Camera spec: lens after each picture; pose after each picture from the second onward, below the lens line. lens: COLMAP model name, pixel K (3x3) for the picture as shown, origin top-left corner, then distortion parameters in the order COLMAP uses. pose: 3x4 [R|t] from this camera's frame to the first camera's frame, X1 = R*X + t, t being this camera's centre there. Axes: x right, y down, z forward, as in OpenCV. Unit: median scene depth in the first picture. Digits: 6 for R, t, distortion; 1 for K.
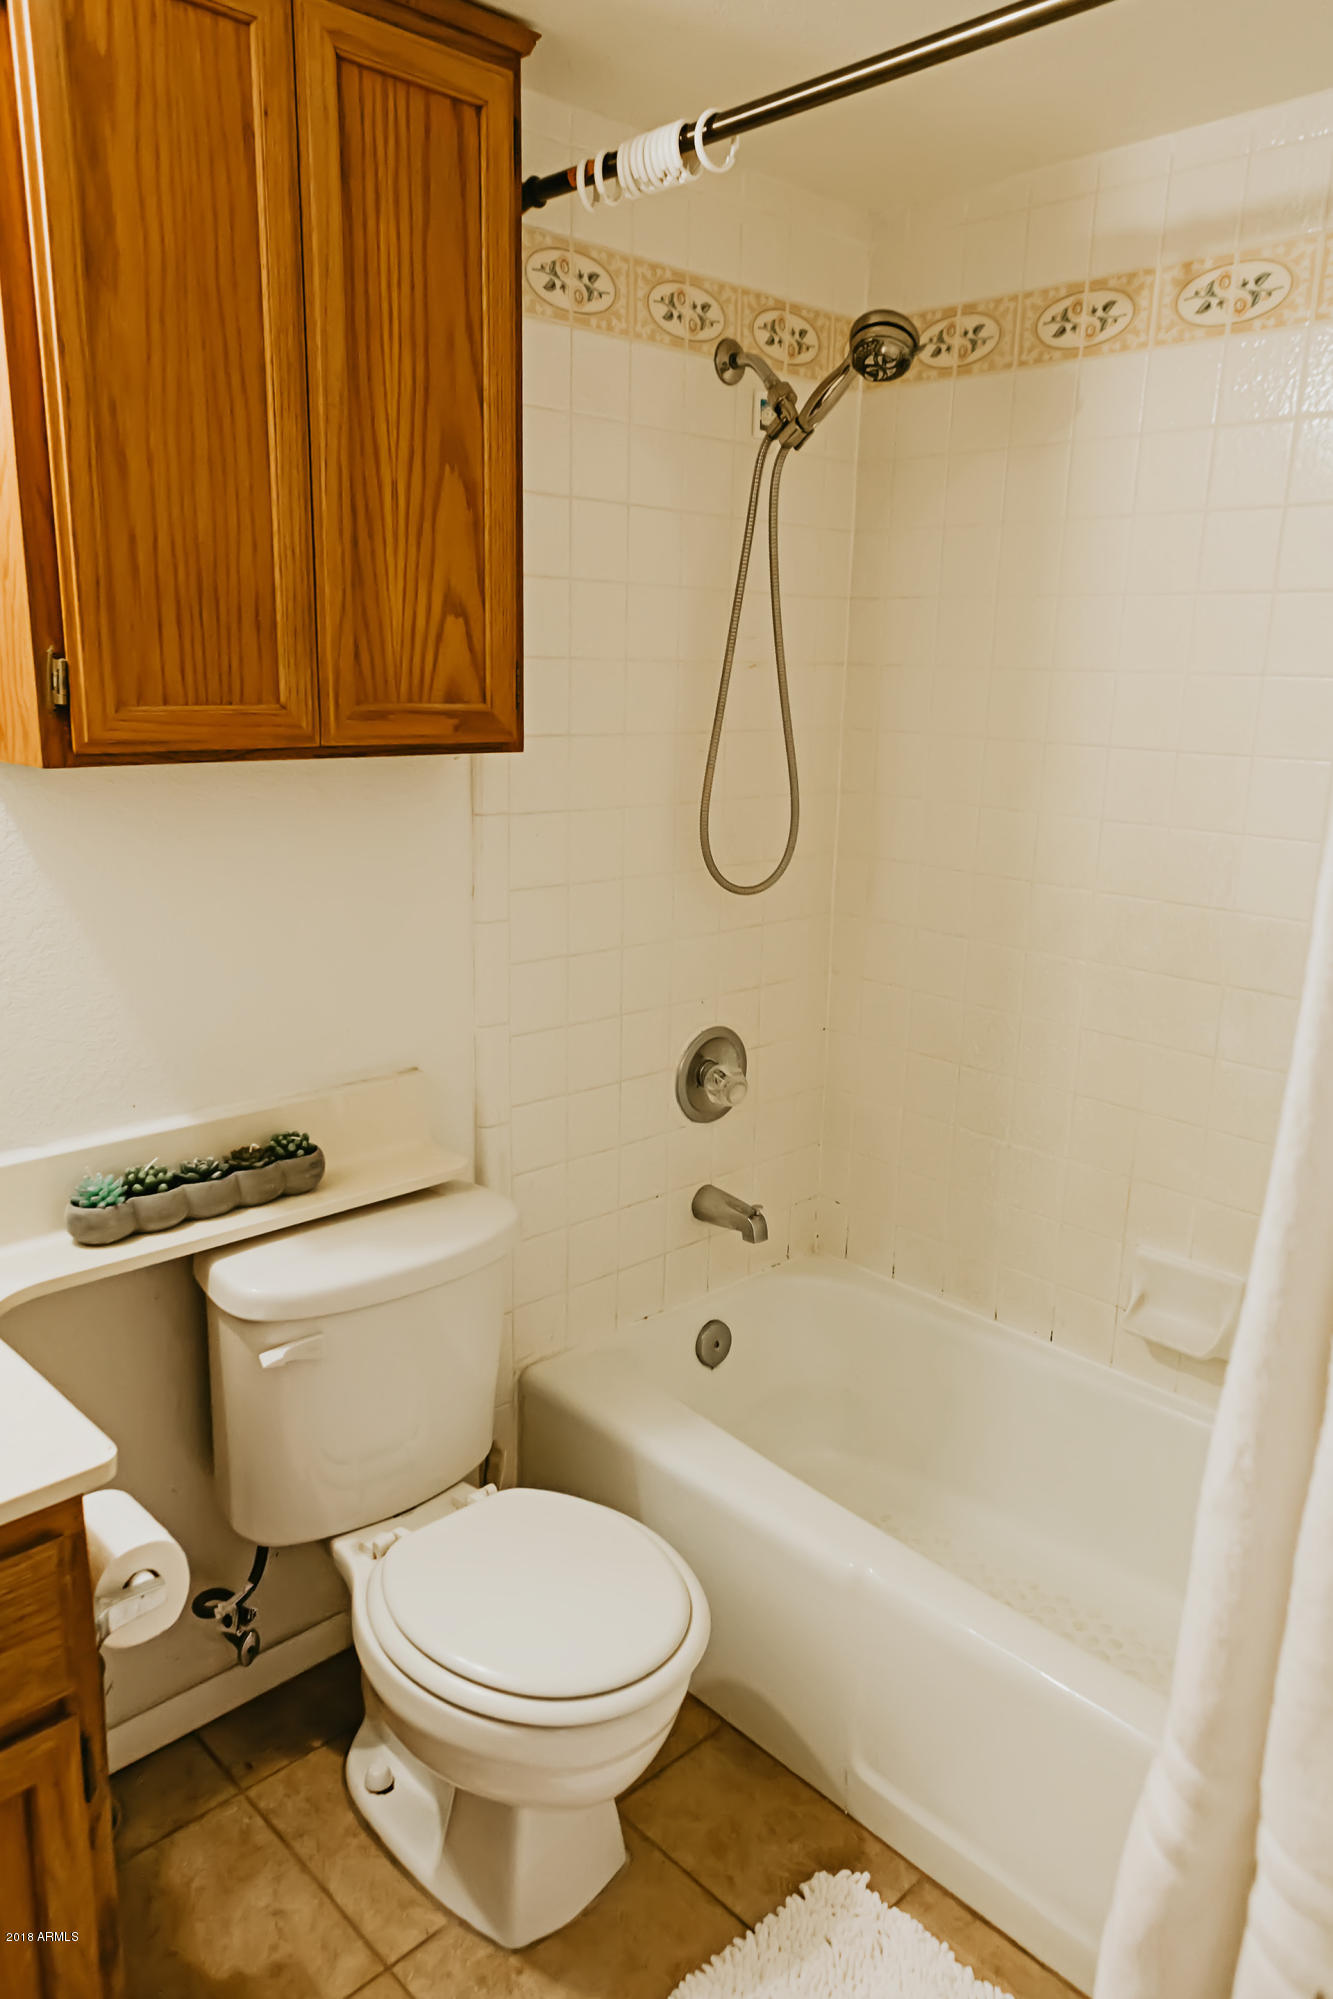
lens RADIAL K [[1350.0, 0, 658.9], [0, 1350.0, 1008.3], [0, 0, 1]] dist [-0.030599, 0.030251]
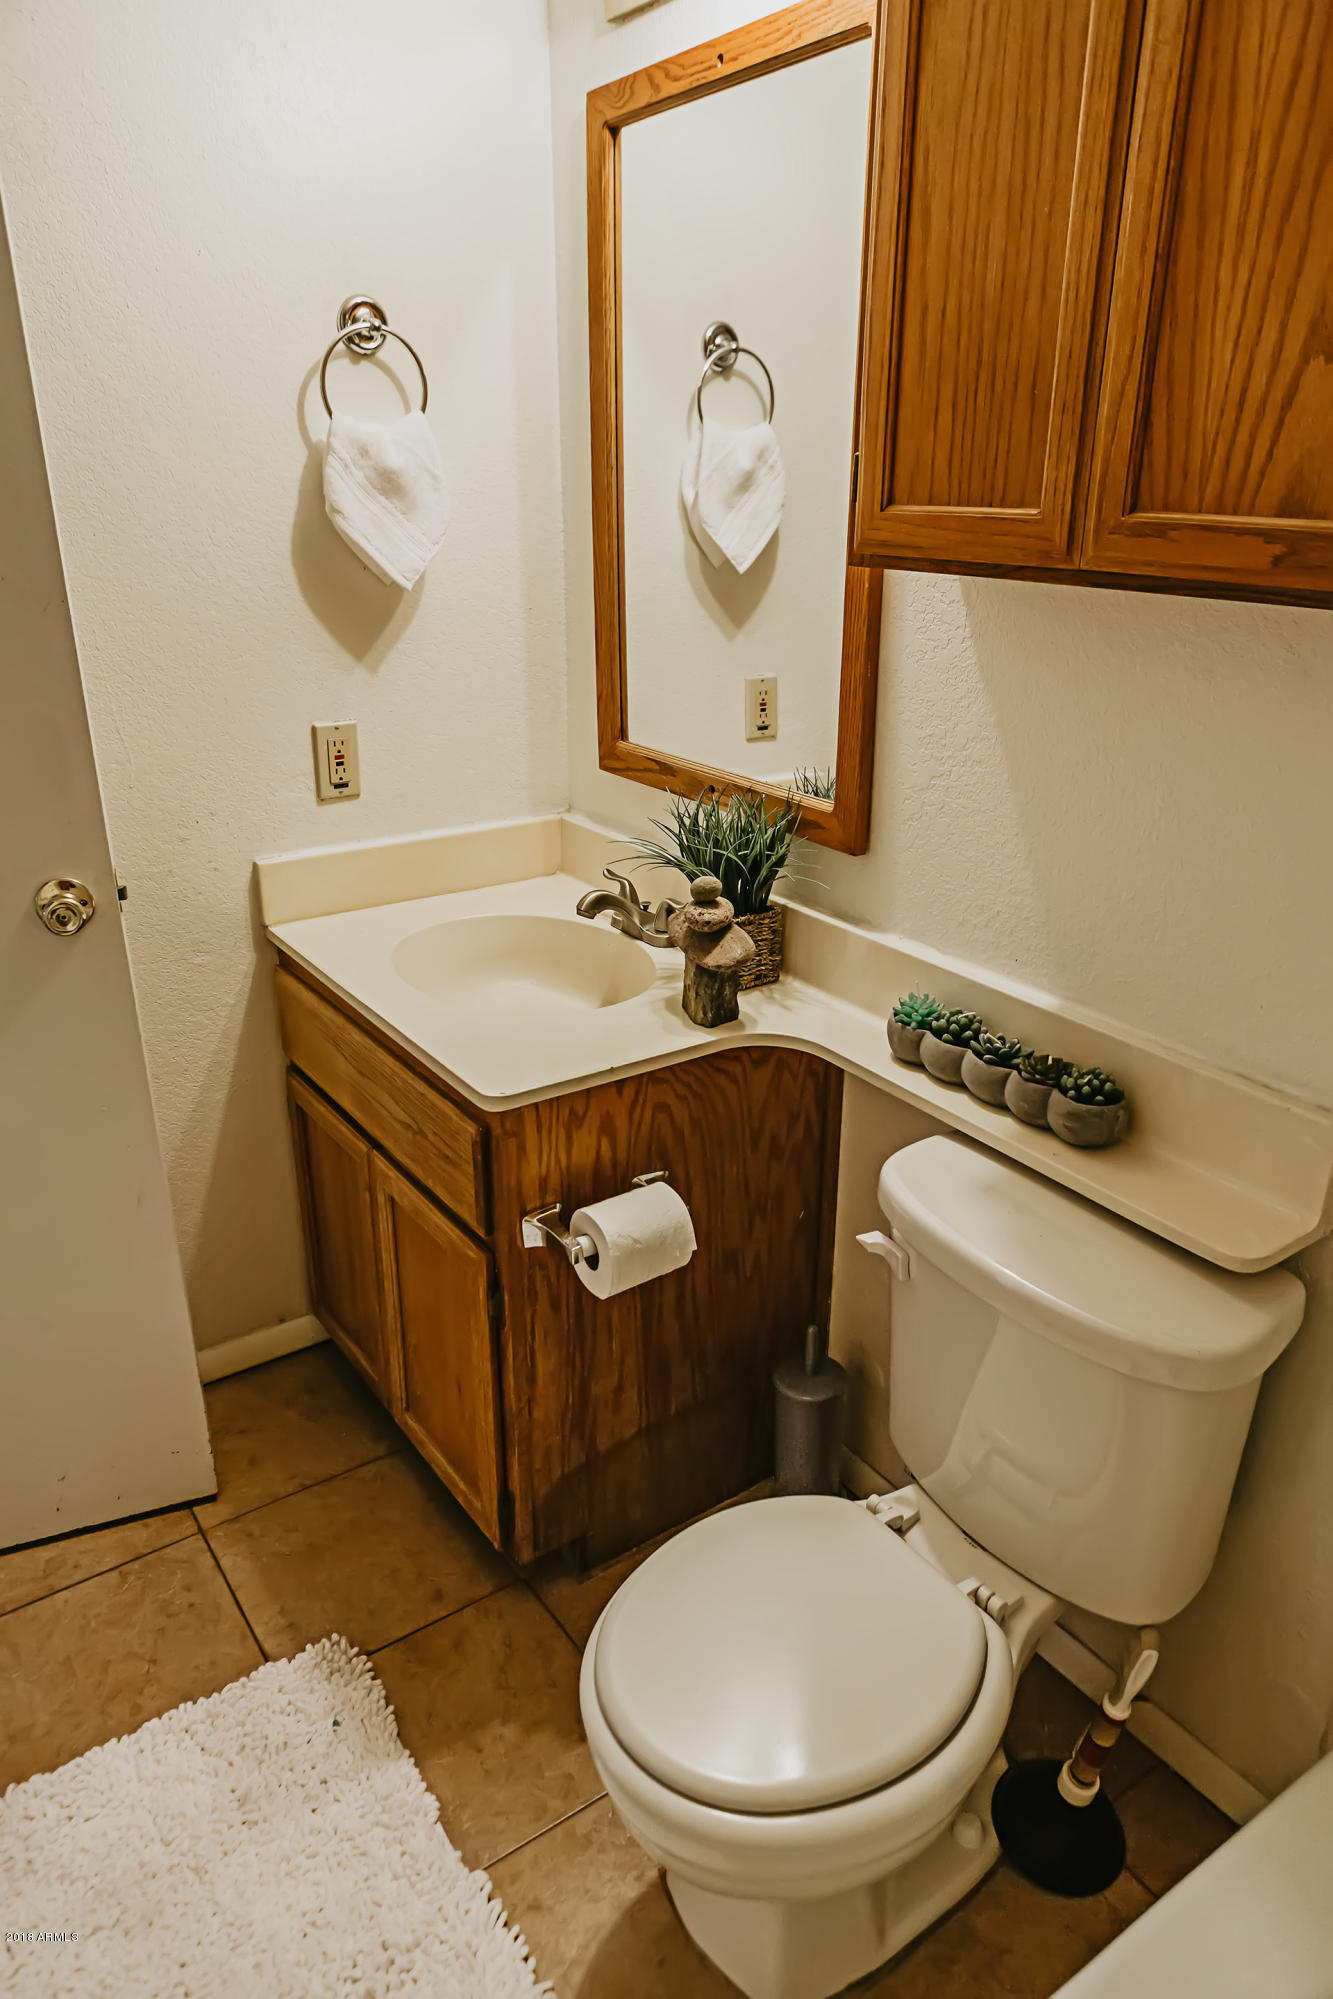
lens RADIAL K [[1342.0, 0, 666.6], [0, 1342.0, 1031.3], [0, 0, 1]] dist [-0.019539, -0.000658]
pose [[-0.158907, 0.367053, -0.916526, 0.542127], [-0.243609, 0.885042, 0.396681, -0.203812], [0.956767, 0.286309, -0.051222, 0.883551]]
